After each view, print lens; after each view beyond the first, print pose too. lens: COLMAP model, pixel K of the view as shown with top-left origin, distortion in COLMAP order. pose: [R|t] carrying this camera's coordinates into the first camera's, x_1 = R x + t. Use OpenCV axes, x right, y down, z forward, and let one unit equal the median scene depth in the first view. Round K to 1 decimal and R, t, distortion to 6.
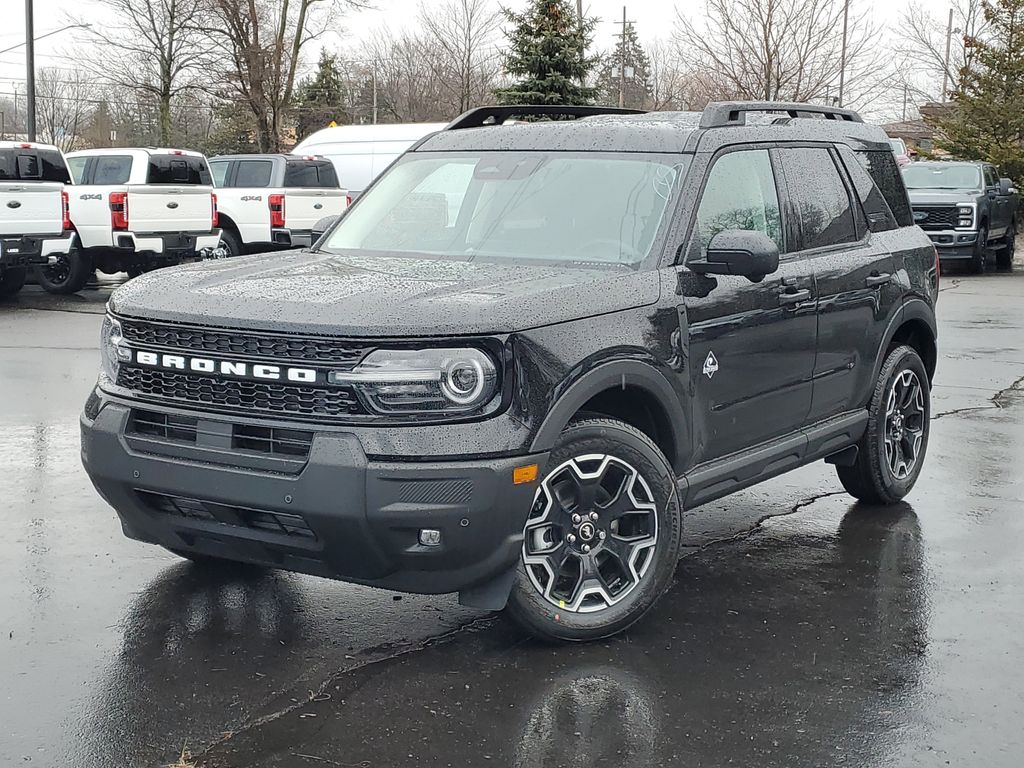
lens RADIAL K [[1689.0, 0, 508.6], [0, 1689.0, 364.8], [0, 0, 1]] dist [0.021970, -0.033171]
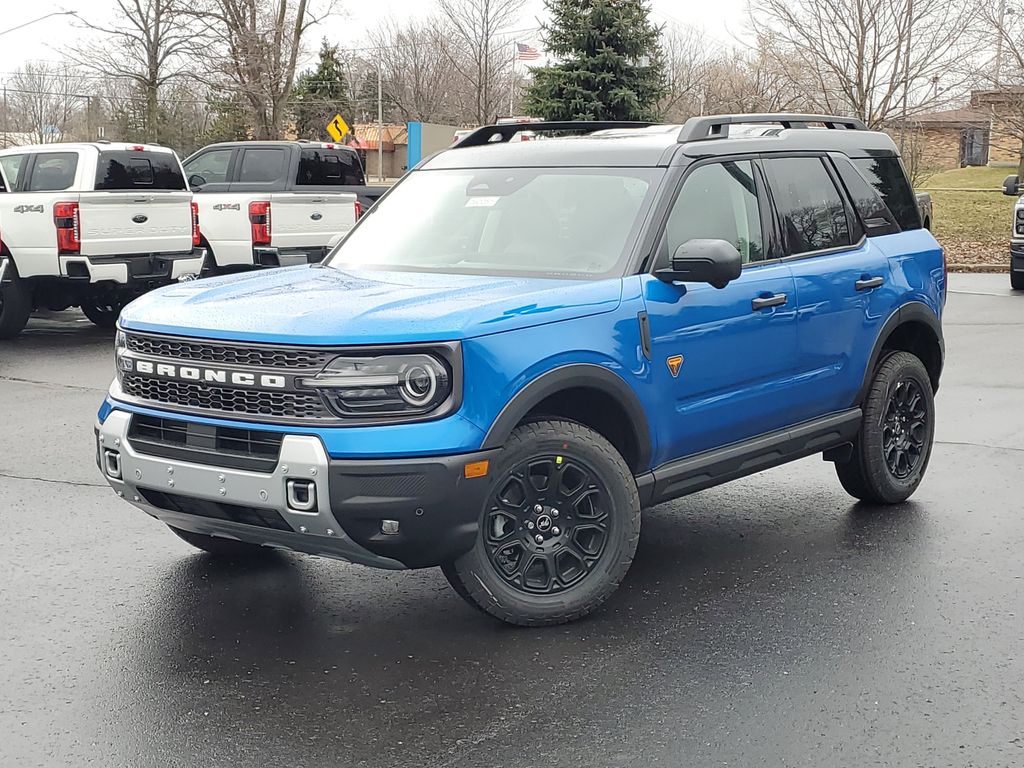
lens RADIAL K [[1689.0, 0, 508.6], [0, 1689.0, 364.8], [0, 0, 1]] dist [0.021970, -0.033171]
pose [[0.996249, -0.012528, -0.085623, 0.118192], [0.012391, 0.999921, -0.002127, -0.000268], [0.085643, 0.001058, 0.996325, -0.076884]]
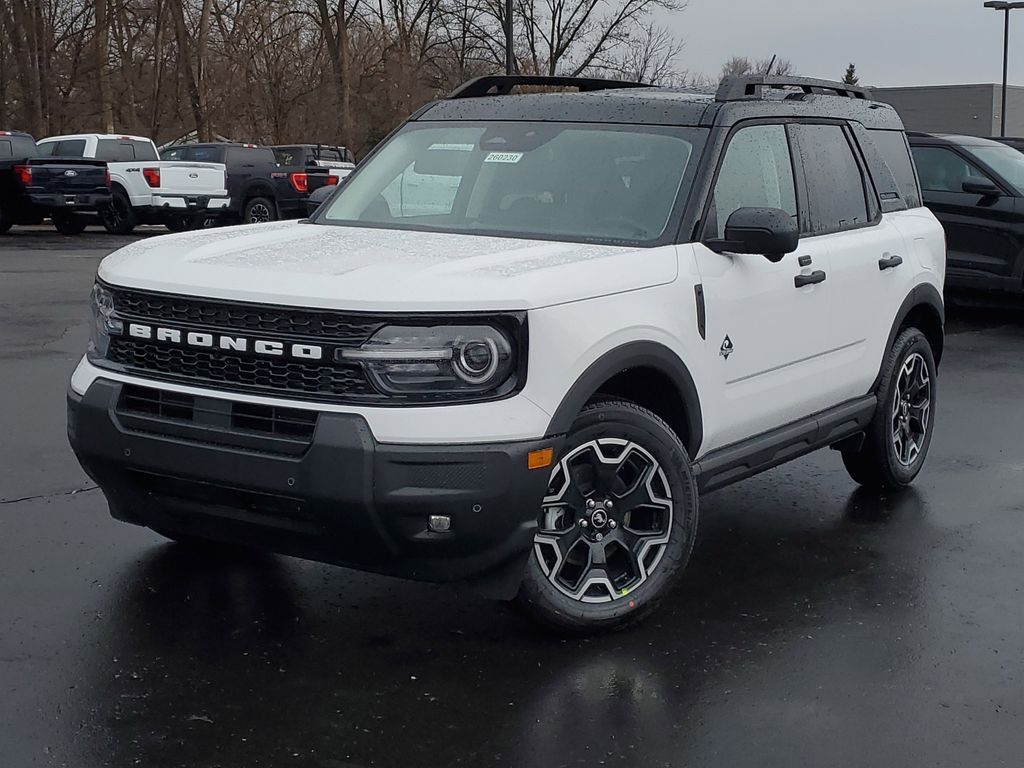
lens RADIAL K [[1689.0, 0, 508.6], [0, 1689.0, 364.8], [0, 0, 1]] dist [0.021970, -0.033171]
pose [[0.999668, 0.015655, 0.020448, -0.026866], [-0.015907, 0.999799, 0.012225, 0.000224], [-0.020252, -0.012546, 0.999716, 0.047146]]
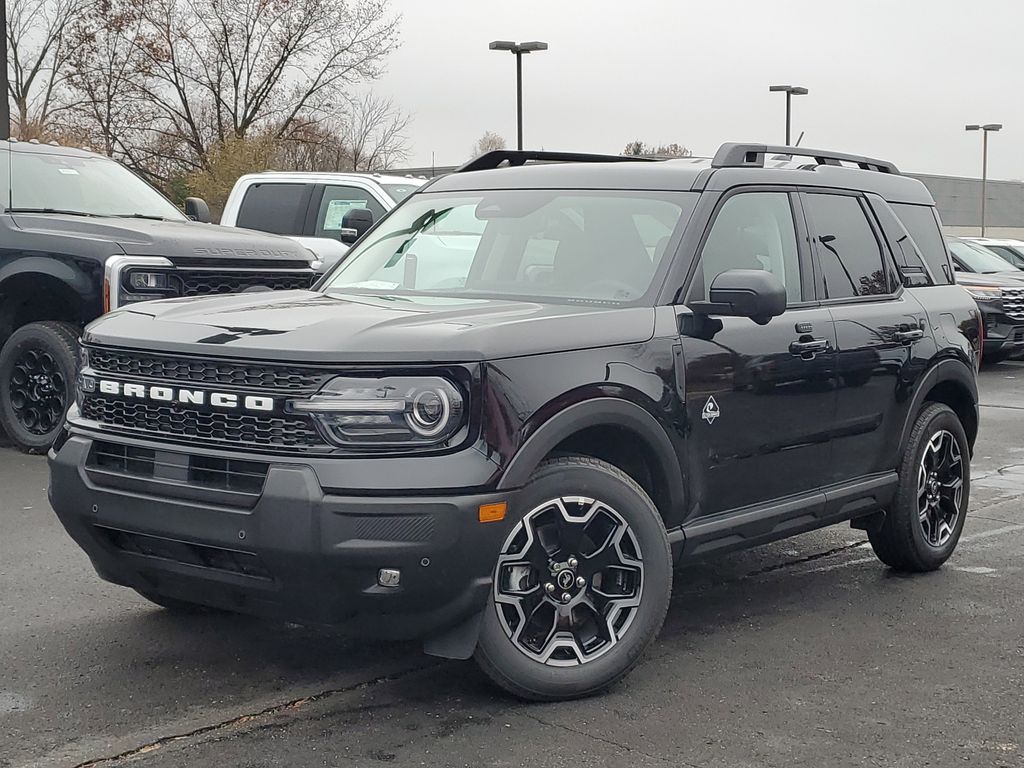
lens RADIAL K [[1689.0, 0, 508.6], [0, 1689.0, 364.8], [0, 0, 1]] dist [0.021970, -0.033171]
pose [[0.998158, 0.016226, -0.058455, 0.068833], [-0.019520, 0.998227, -0.056225, 0.033477], [0.057439, 0.057262, 0.996705, 0.058793]]
